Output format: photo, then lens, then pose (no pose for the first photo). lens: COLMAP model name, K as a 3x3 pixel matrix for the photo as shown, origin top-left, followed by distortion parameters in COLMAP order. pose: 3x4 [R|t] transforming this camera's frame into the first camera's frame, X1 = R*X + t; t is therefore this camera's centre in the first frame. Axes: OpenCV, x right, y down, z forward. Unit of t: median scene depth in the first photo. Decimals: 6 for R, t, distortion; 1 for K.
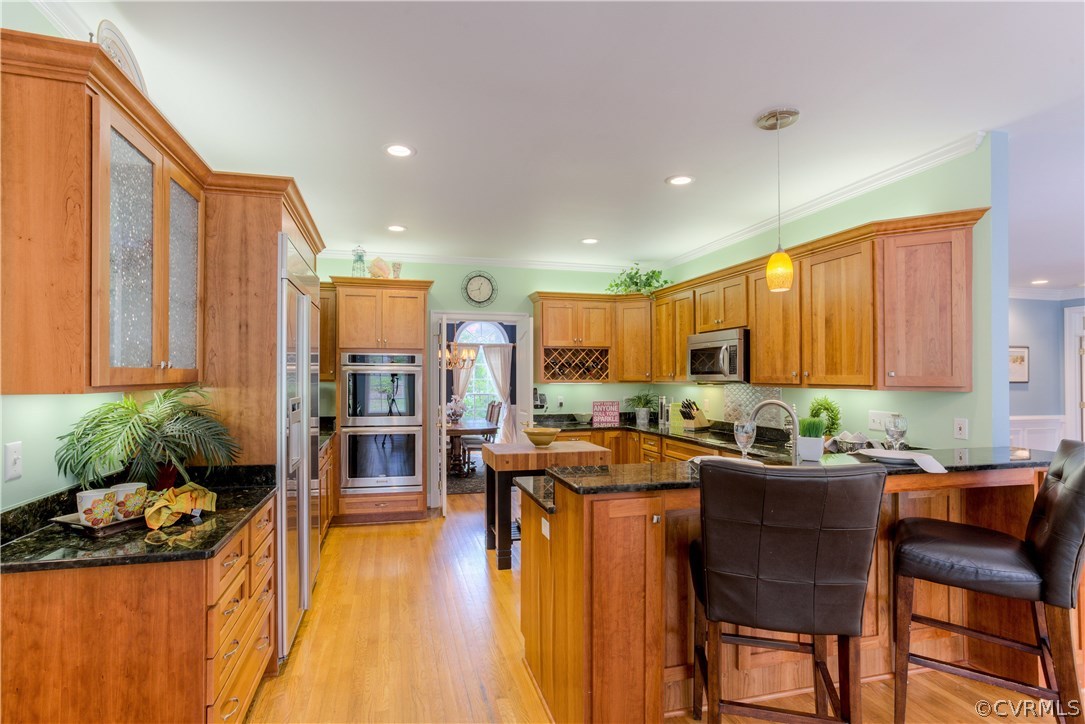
lens RADIAL K [[520.1, 0, 527.2], [0, 520.1, 366.0], [0, 0, 1]] dist [-0.048983, 0.000189]
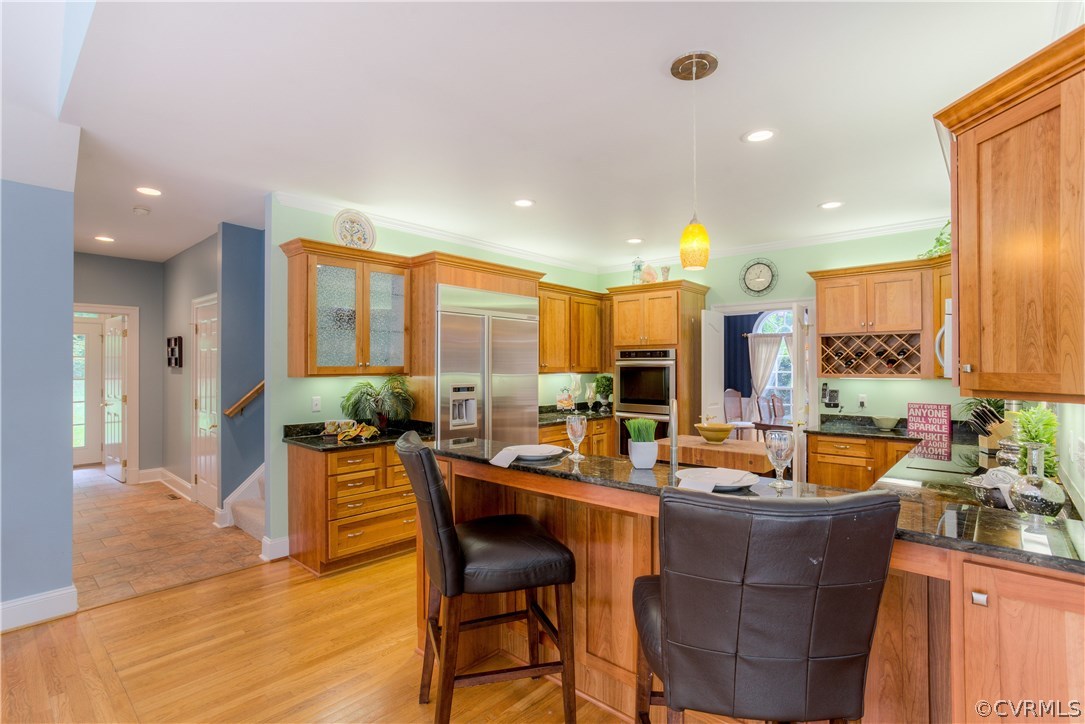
lens RADIAL K [[520.1, 0, 527.2], [0, 520.1, 366.0], [0, 0, 1]] dist [-0.048983, 0.000189]
pose [[0.539981, -0.002906, -0.841672, 0.473386], [0.016187, 0.999845, 0.006933, 0.000432], [0.841522, -0.017368, 0.539944, 0.140657]]
